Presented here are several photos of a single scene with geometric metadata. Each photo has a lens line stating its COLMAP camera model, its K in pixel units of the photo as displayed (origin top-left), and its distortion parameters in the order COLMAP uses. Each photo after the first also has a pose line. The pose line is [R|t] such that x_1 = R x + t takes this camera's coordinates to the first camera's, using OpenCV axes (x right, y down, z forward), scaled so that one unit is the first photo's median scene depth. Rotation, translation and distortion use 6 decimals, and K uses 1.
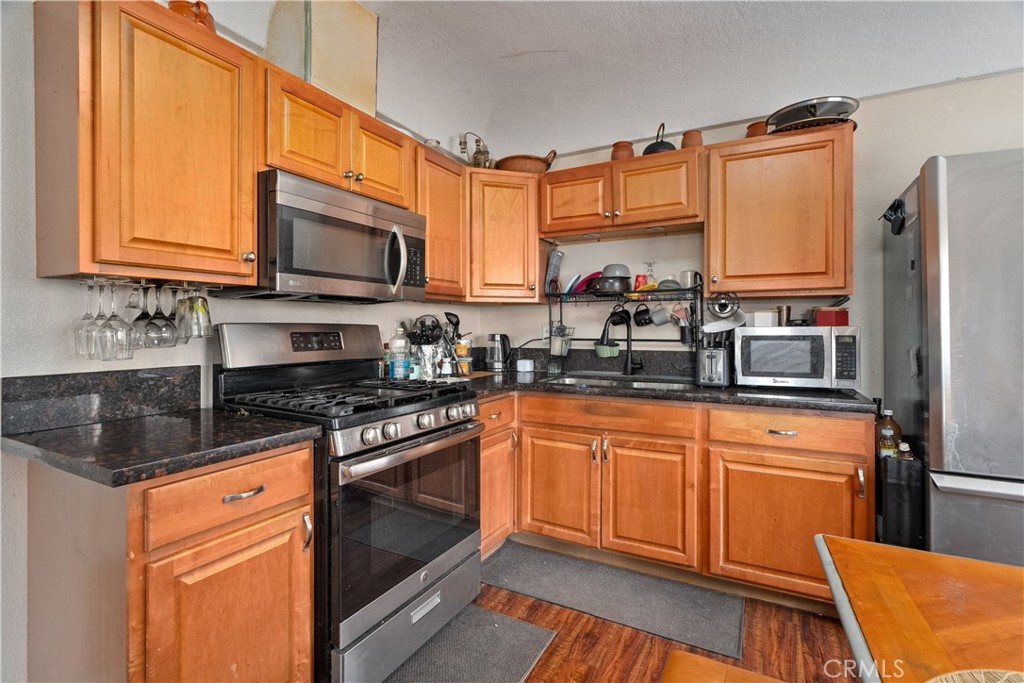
lens RADIAL K [[469.9, 0, 513.2], [0, 469.9, 330.7], [0, 0, 1]] dist [0.000640, -0.000310]
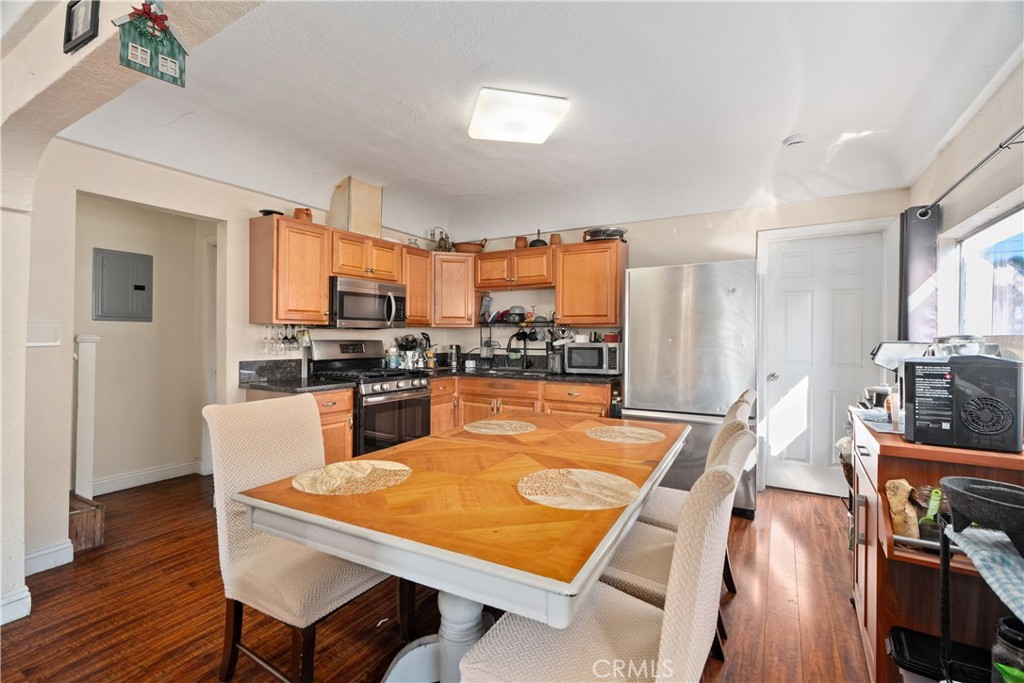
lens RADIAL K [[467.1, 0, 512.0], [0, 467.1, 341.5], [0, 0, 1]] dist [-0.000891, 0.000271]
pose [[0.999465, 0.006909, -0.031956, 0.304133], [-0.006748, 0.999964, 0.005169, -0.020419], [0.031991, -0.004951, 0.999476, -0.888482]]
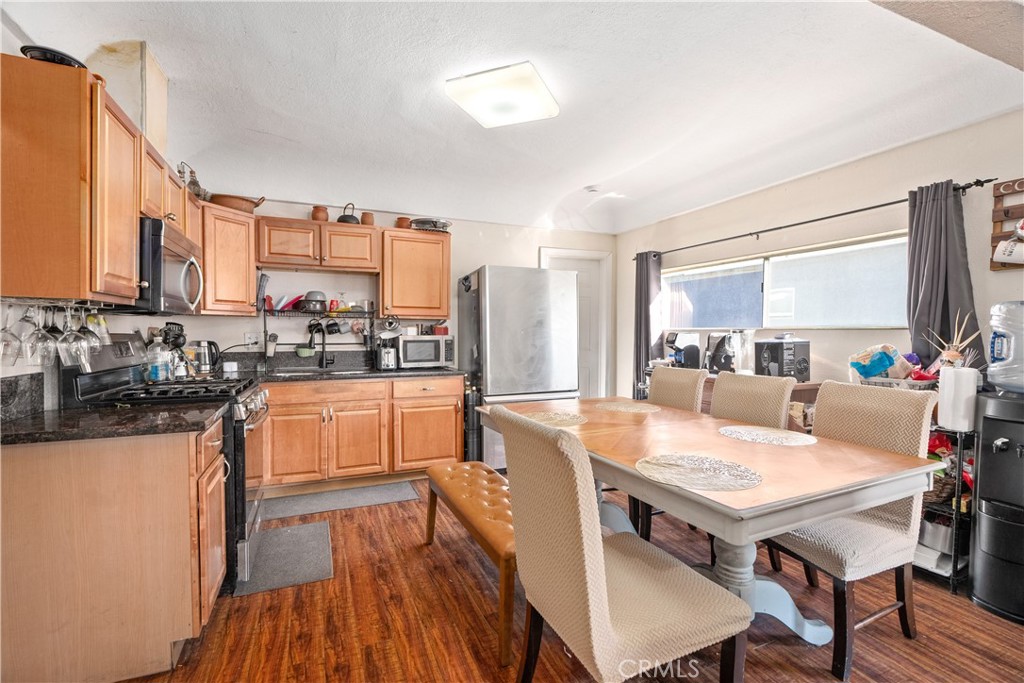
lens RADIAL K [[458.7, 0, 512.0], [0, 458.7, 341.5], [0, 0, 1]] dist [0.001898, 0.000294]
pose [[0.619332, -0.011814, 0.785041, -0.604369], [-0.000450, 0.999881, 0.015402, -0.011503], [-0.785129, -0.009892, 0.619253, -0.395446]]
